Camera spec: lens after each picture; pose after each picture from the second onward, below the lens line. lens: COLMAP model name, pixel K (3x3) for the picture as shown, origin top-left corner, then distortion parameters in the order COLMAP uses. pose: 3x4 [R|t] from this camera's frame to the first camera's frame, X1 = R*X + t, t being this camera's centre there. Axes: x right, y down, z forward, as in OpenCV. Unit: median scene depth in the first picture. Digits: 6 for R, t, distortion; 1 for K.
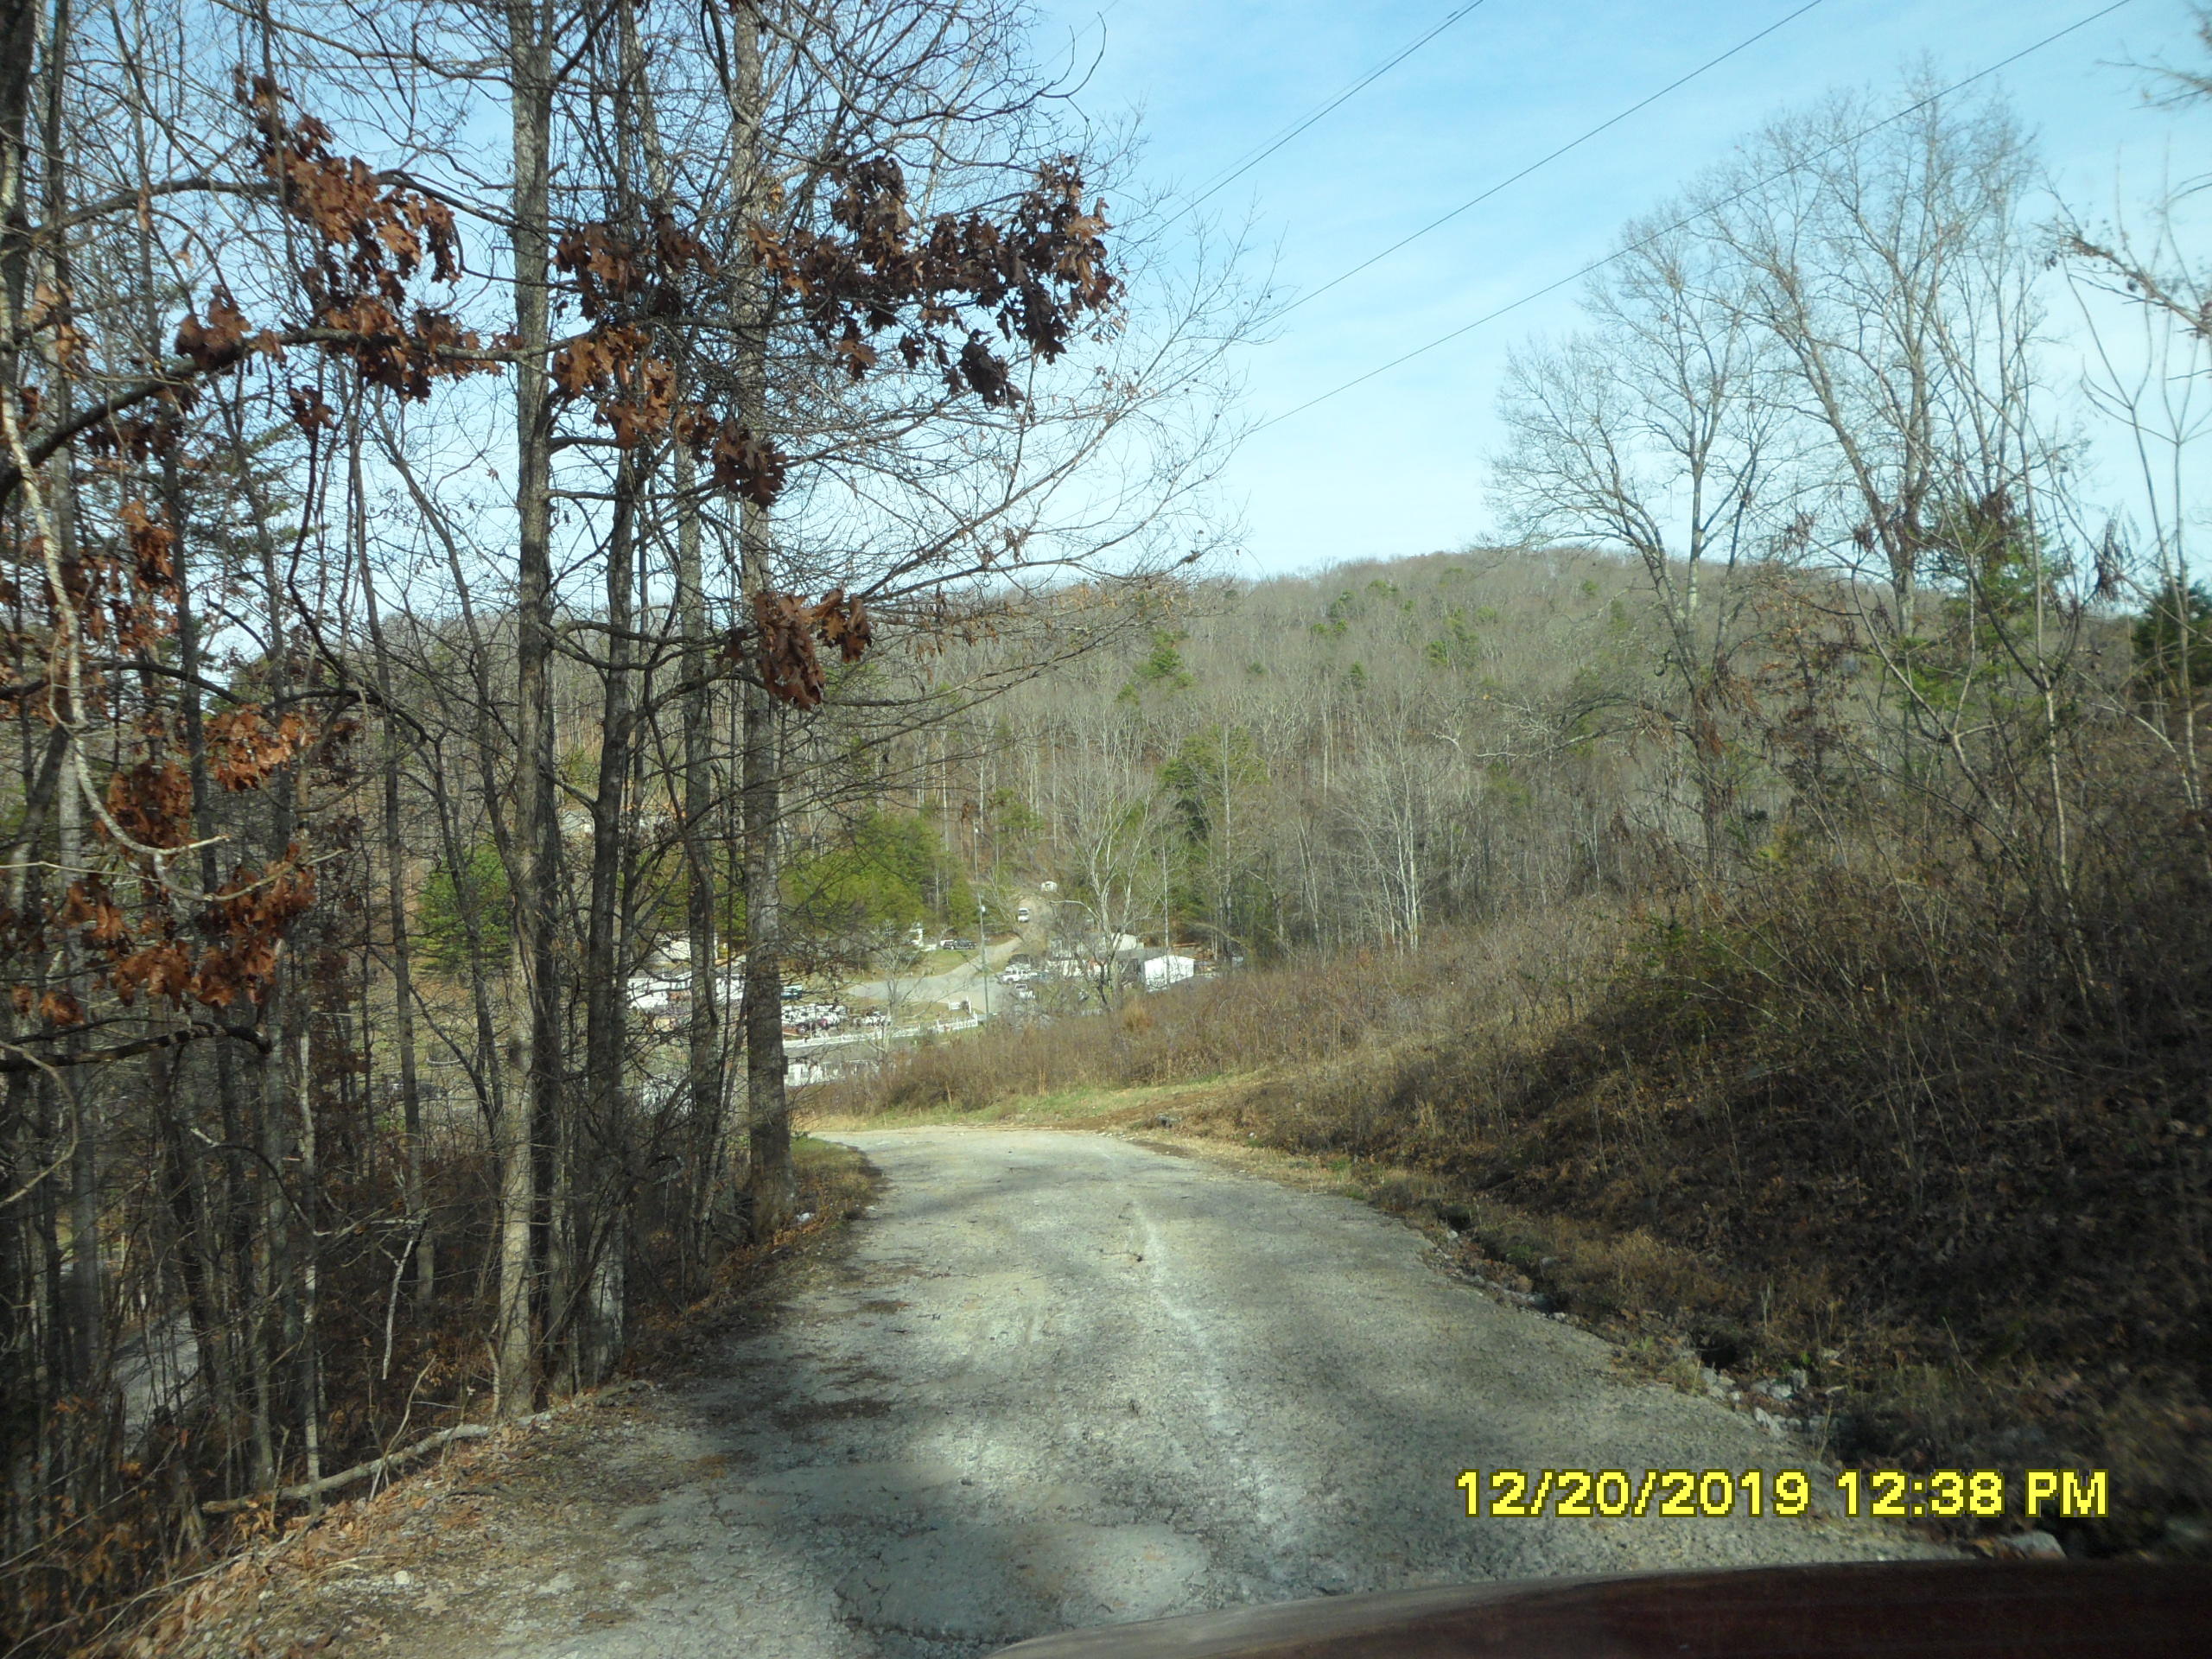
lens RADIAL K [[1740.8, 0, 1106.0], [0, 1740.8, 829.5], [0, 0, 1]] dist [-0.000640, -0.000107]
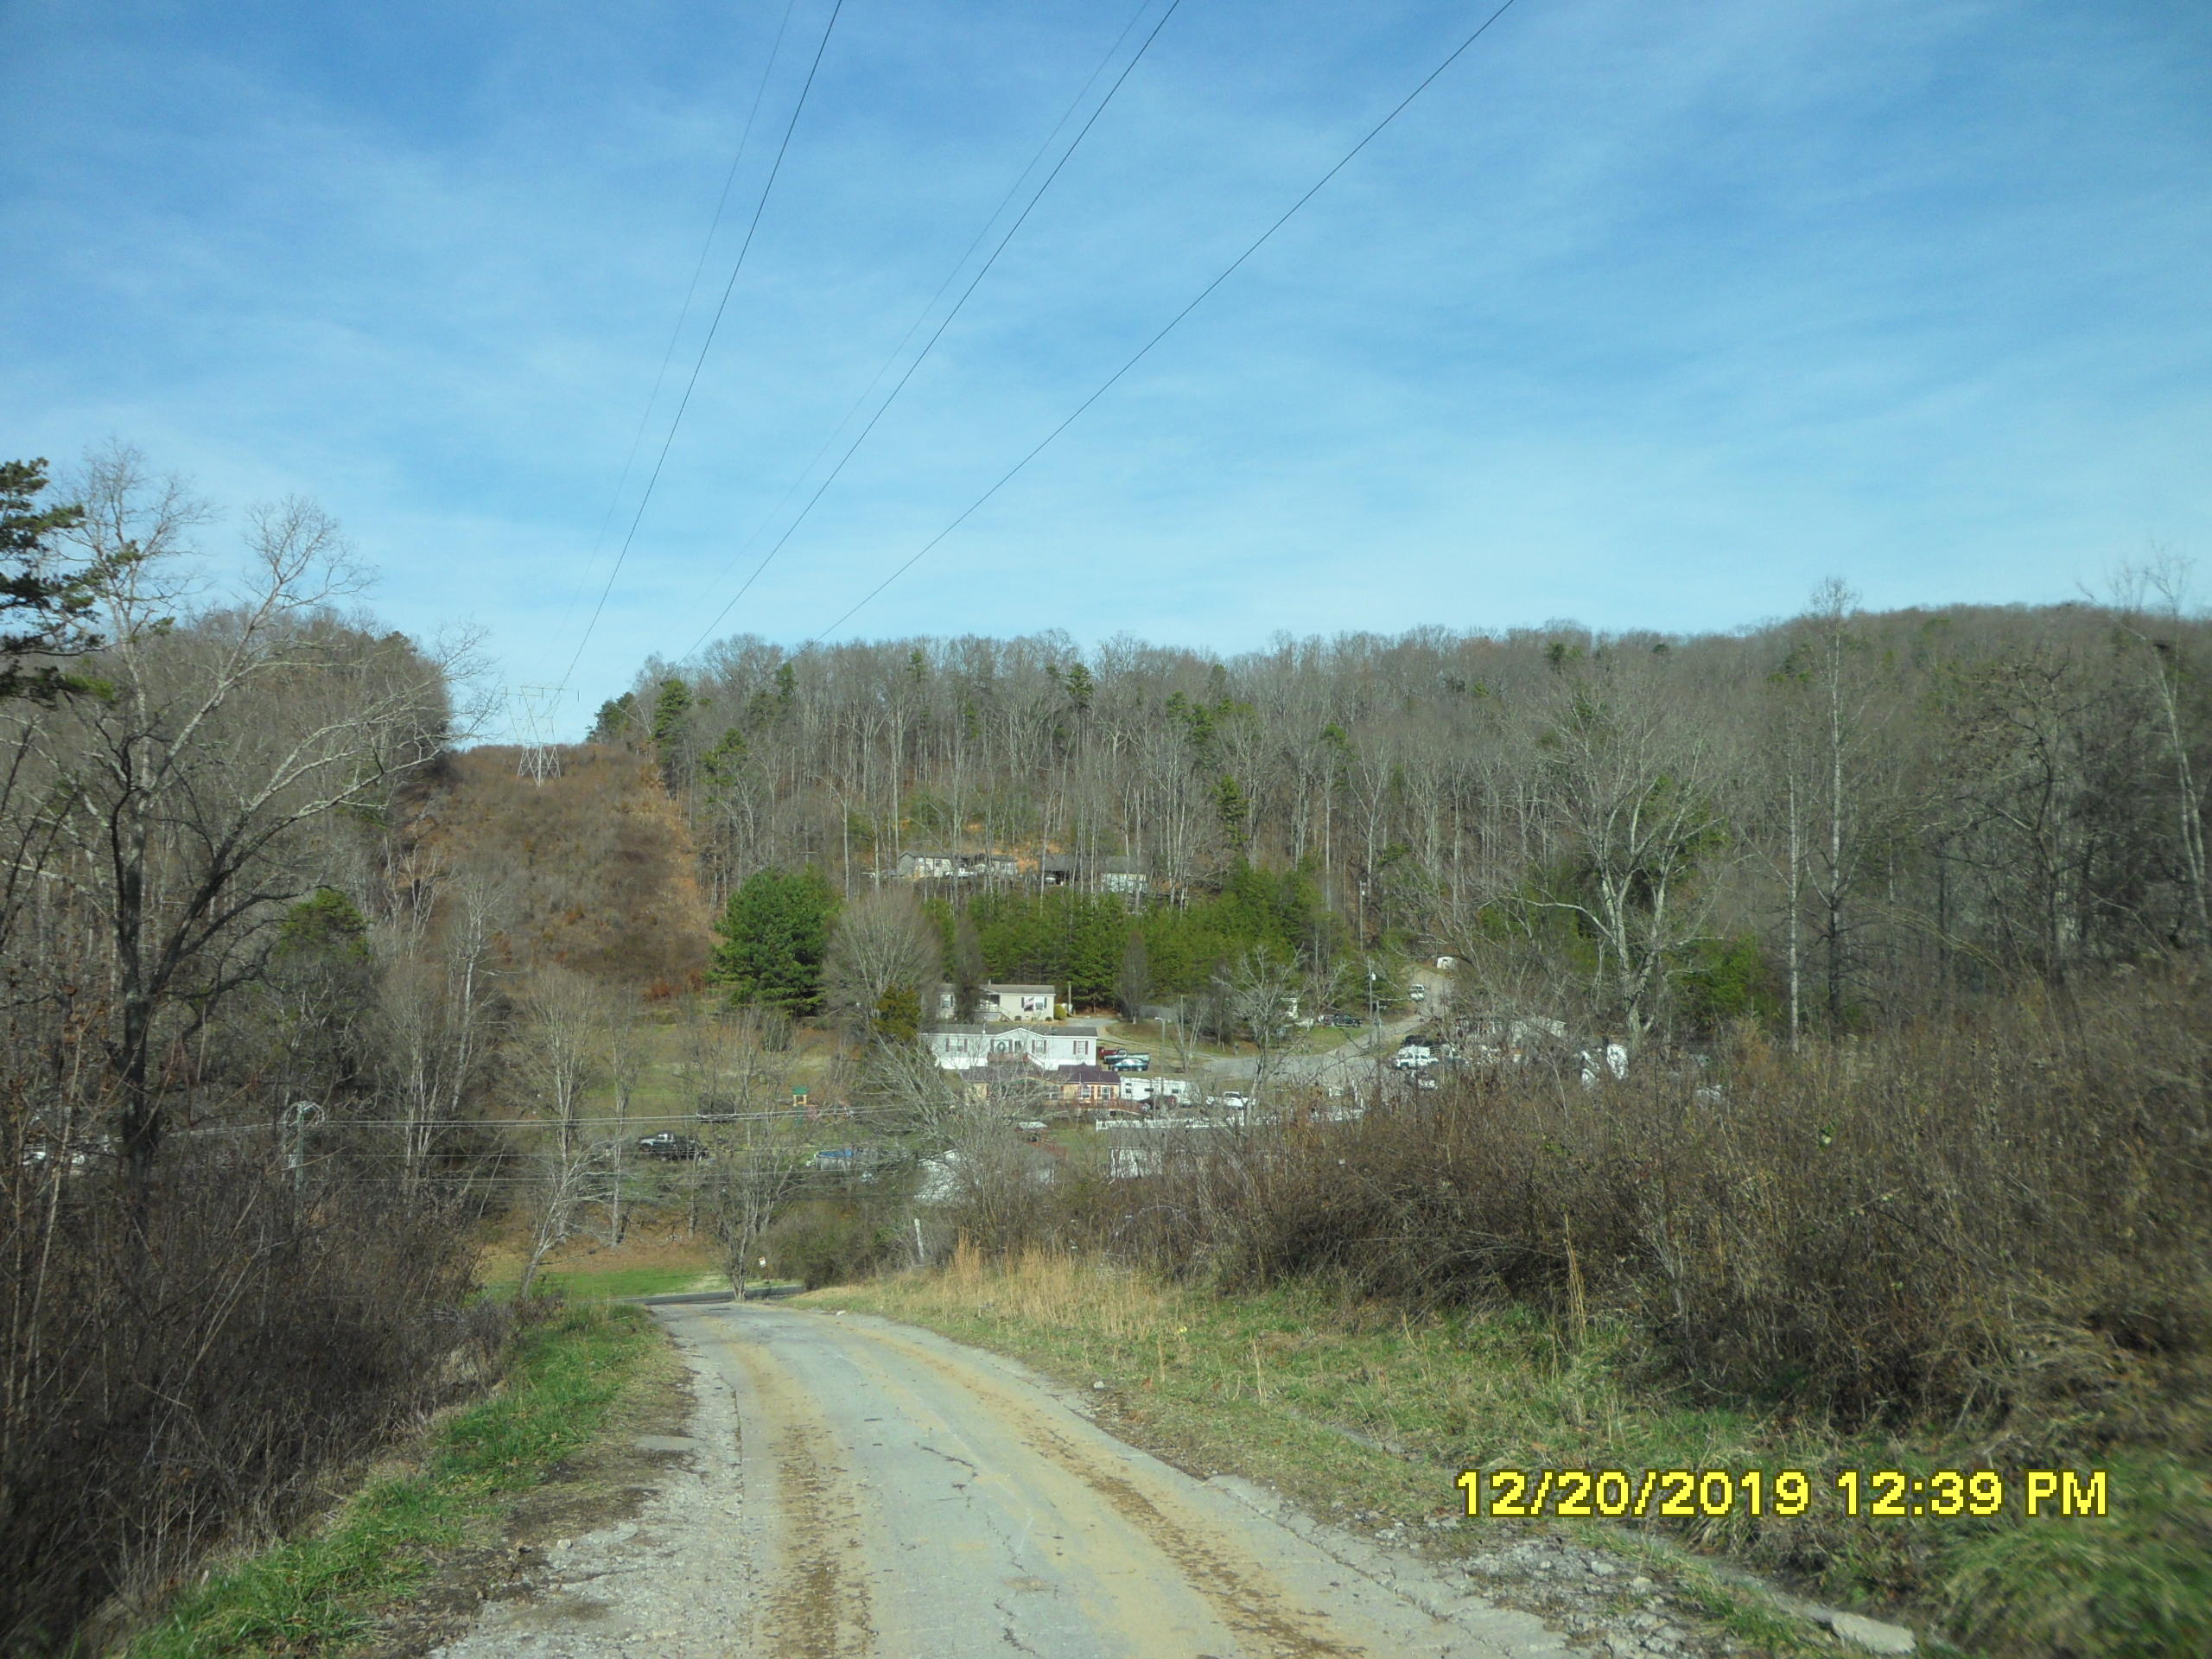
lens RADIAL K [[1740.8, 0, 1106.0], [0, 1740.8, 829.5], [0, 0, 1]] dist [-0.000640, -0.000107]
pose [[0.976966, 0.030349, -0.211228, -0.023040], [-0.042316, 0.997731, -0.052365, 0.025172], [0.209160, 0.060097, 0.976033, 0.176882]]
